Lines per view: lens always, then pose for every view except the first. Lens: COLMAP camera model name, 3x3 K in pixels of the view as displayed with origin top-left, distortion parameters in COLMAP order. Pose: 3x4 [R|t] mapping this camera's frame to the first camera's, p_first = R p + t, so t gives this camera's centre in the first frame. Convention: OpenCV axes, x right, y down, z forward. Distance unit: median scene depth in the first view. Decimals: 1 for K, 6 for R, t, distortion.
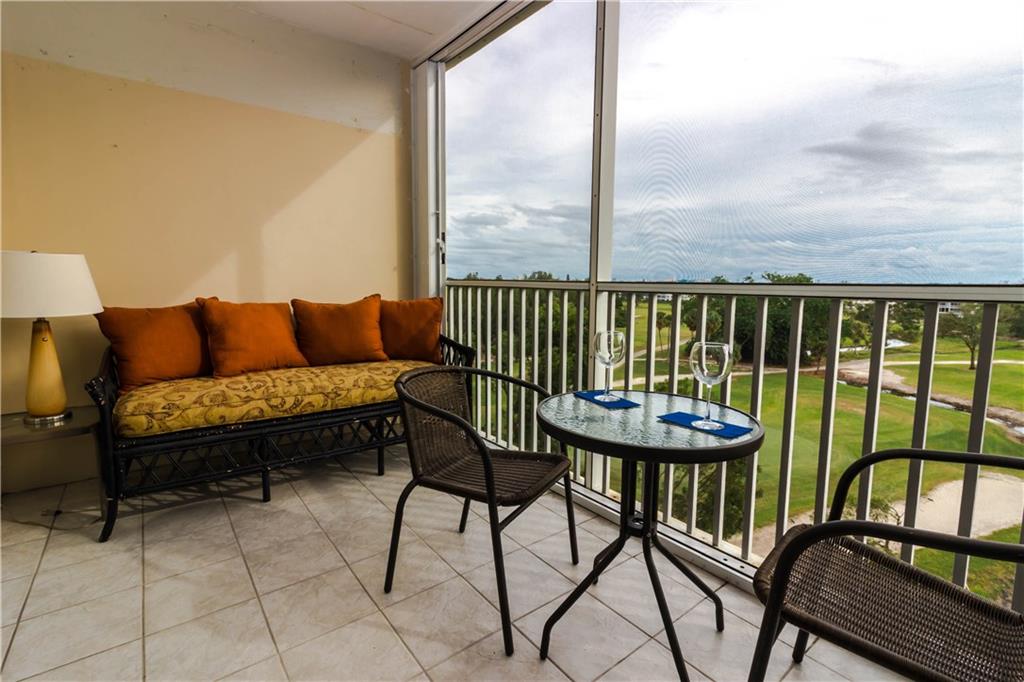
lens RADIAL K [[474.0, 0, 506.1], [0, 474.0, 332.3], [0, 0, 1]] dist [0.000072, 0.000700]
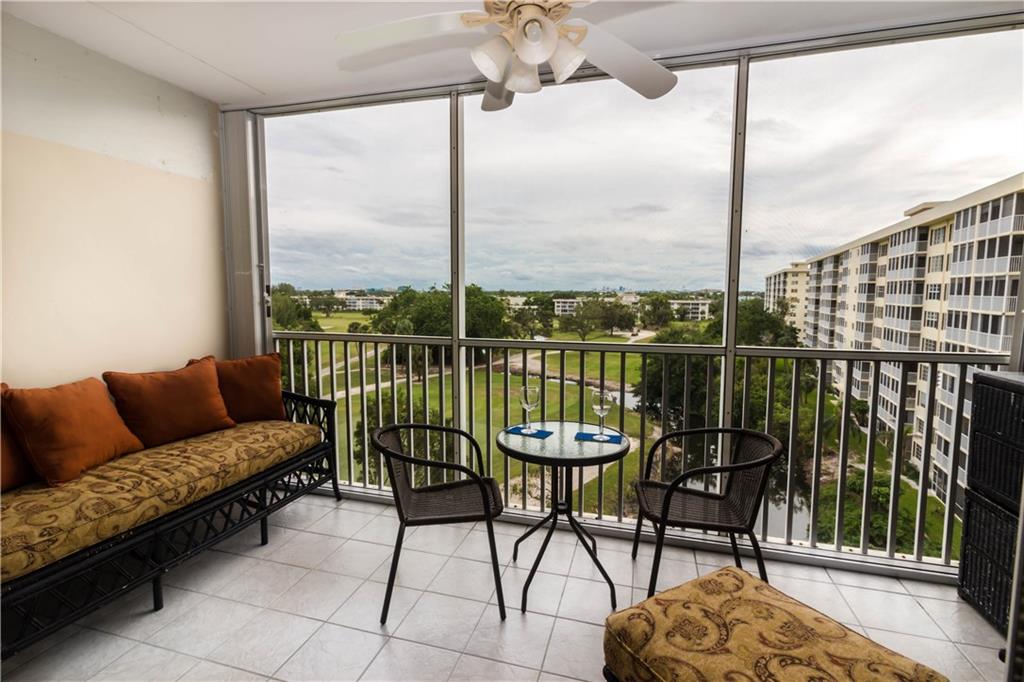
lens RADIAL K [[480.4, 0, 510.7], [0, 480.4, 334.4], [0, 0, 1]] dist [-0.000152, 0.000297]
pose [[0.804938, -0.058841, 0.590434, -0.464068], [0.067849, 0.997672, 0.006926, -0.118203], [-0.589466, 0.034486, 0.807056, -0.136582]]
